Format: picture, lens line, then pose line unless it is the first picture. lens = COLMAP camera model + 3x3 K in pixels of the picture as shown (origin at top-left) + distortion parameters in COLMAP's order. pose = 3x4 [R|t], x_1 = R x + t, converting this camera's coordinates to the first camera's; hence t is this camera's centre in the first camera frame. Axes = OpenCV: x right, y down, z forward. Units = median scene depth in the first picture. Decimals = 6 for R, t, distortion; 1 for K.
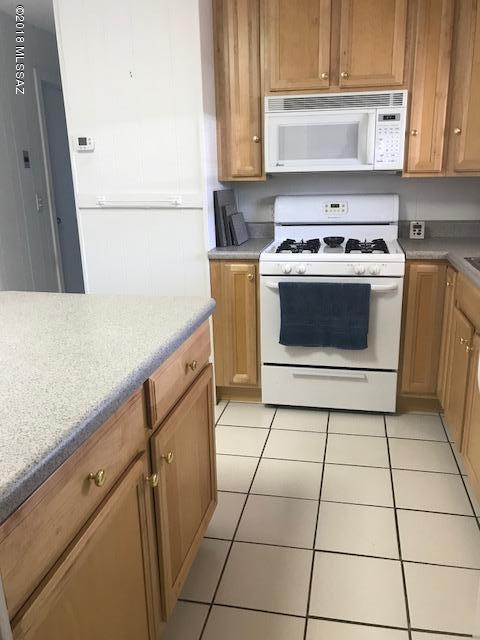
lens RADIAL K [[537.1, 0, 240.1], [0, 537.1, 321.4], [0, 0, 1]] dist [0.039781, -0.014742]
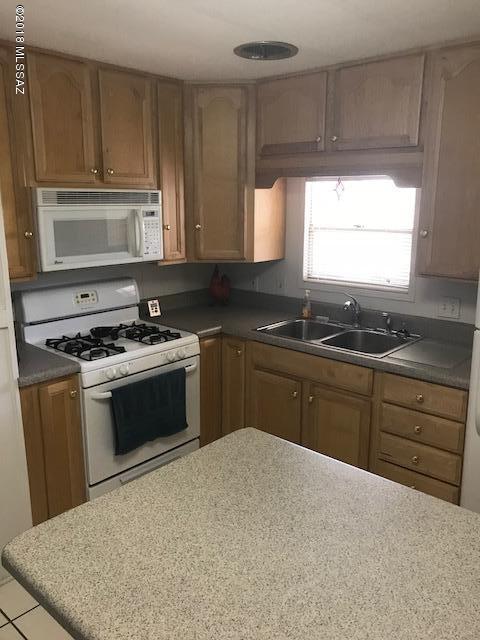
lens RADIAL K [[537.1, 0, 241.9], [0, 537.1, 319.0], [0, 0, 1]] dist [0.039781, -0.014742]
pose [[0.505190, -0.173775, 0.845332, -0.555386], [0.224571, 0.972243, 0.065656, -0.196729], [-0.833277, 0.156668, 0.530192, 0.304812]]
